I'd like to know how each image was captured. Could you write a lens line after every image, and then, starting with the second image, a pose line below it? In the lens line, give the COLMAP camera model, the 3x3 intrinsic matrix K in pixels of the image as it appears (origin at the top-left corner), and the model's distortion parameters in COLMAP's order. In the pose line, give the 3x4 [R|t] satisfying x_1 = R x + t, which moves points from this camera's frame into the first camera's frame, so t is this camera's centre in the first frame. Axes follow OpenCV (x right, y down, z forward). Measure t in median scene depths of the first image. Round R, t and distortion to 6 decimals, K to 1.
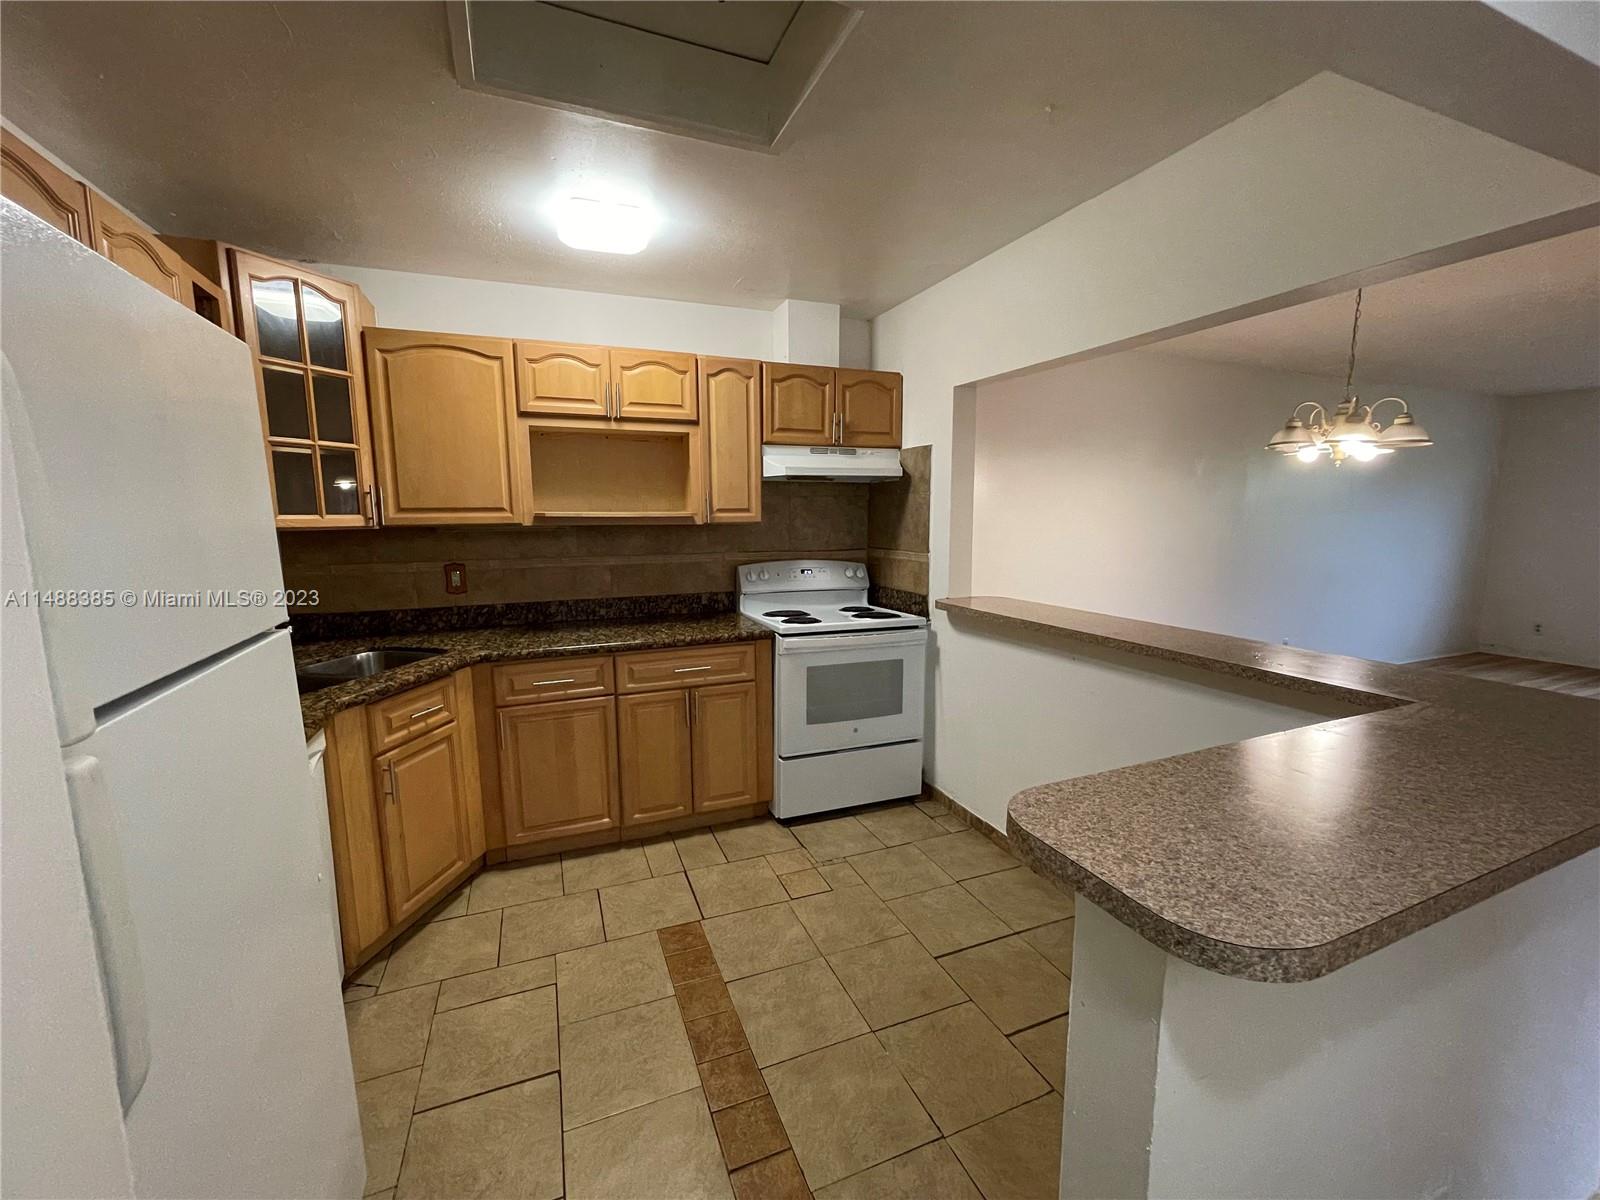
lens RADIAL K [[641.7, 0, 791.9], [0, 641.7, 598.5], [0, 0, 1]] dist [0.000836, -0.000306]
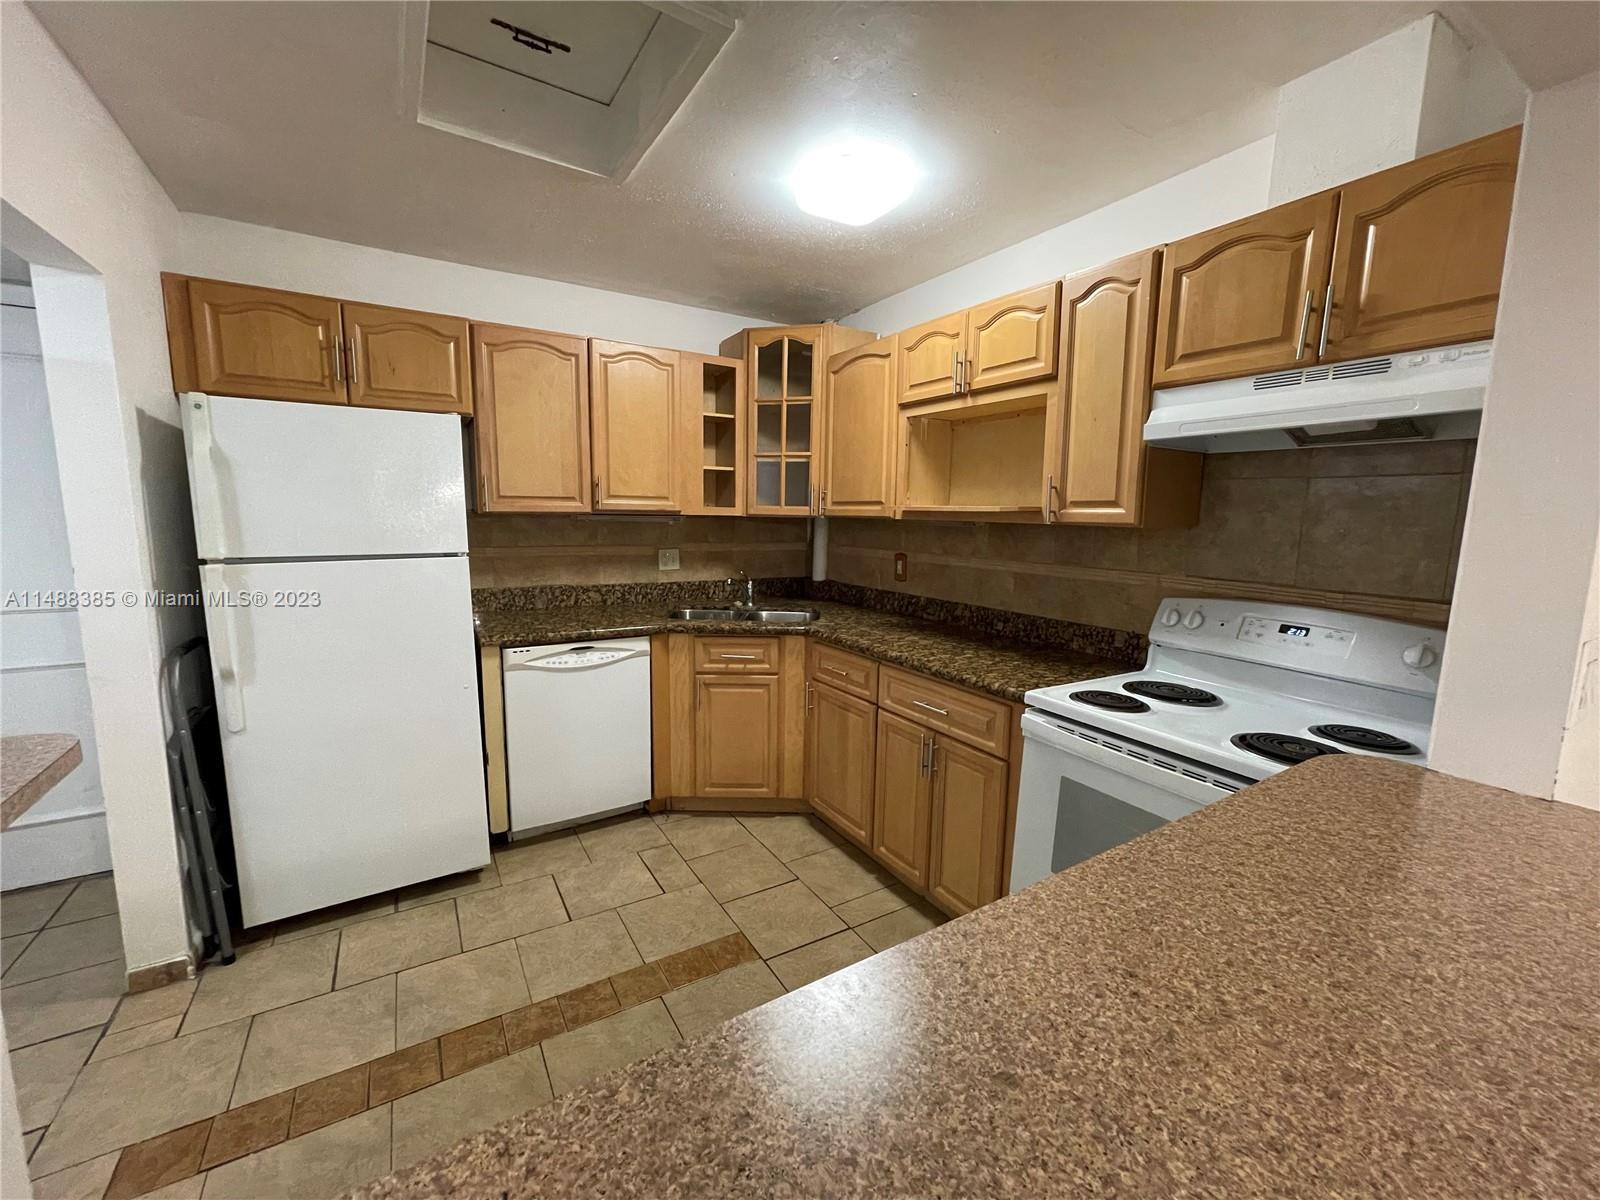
lens RADIAL K [[641.7, 0, 791.9], [0, 641.7, 598.5], [0, 0, 1]] dist [0.000836, -0.000306]
pose [[0.167392, 0.142338, -0.975561, 0.514022], [-0.147174, 0.982043, 0.118031, -0.080066], [0.974843, 0.123820, 0.185335, 0.626981]]
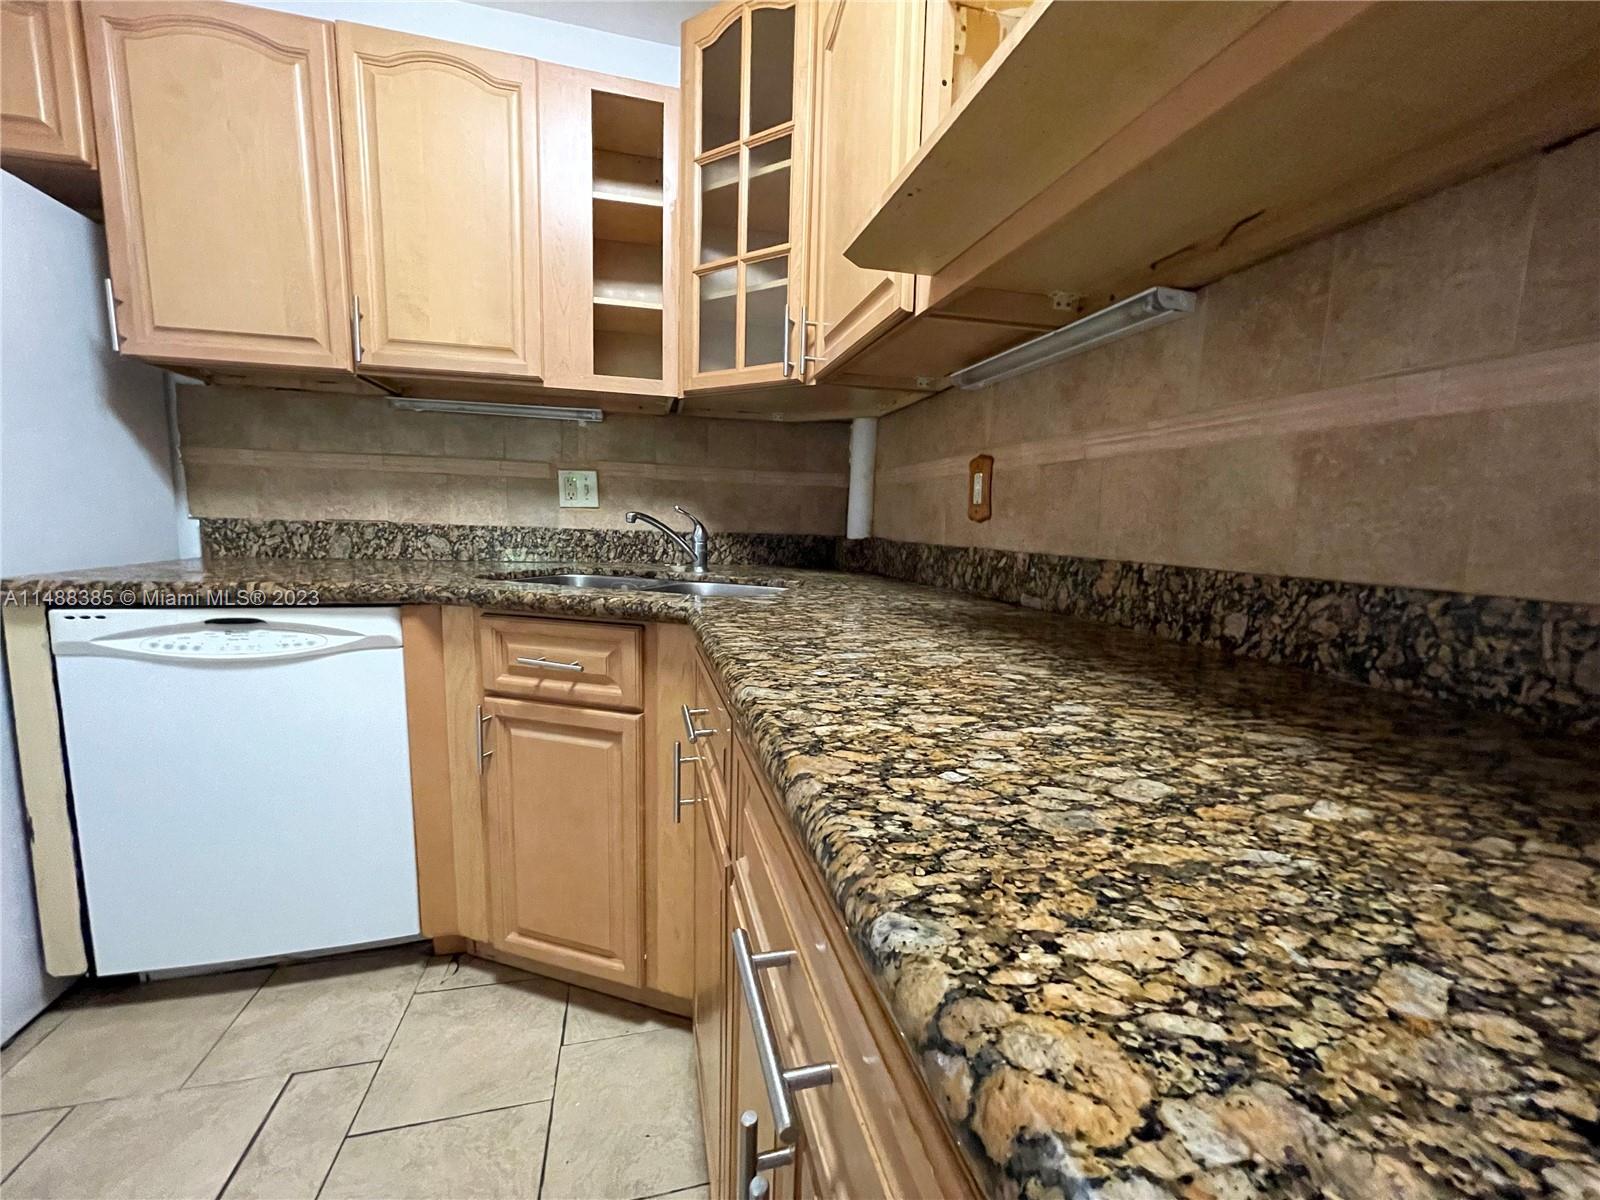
lens RADIAL K [[646.2, 0, 793.0], [0, 646.2, 599.5], [0, 0, 1]] dist [-0.000003, 0.000001]
pose [[-0.131818, 0.126591, -0.983158, -0.026280], [-0.155758, 0.976847, 0.146662, 0.000589], [0.978960, 0.172467, -0.109048, 0.932448]]
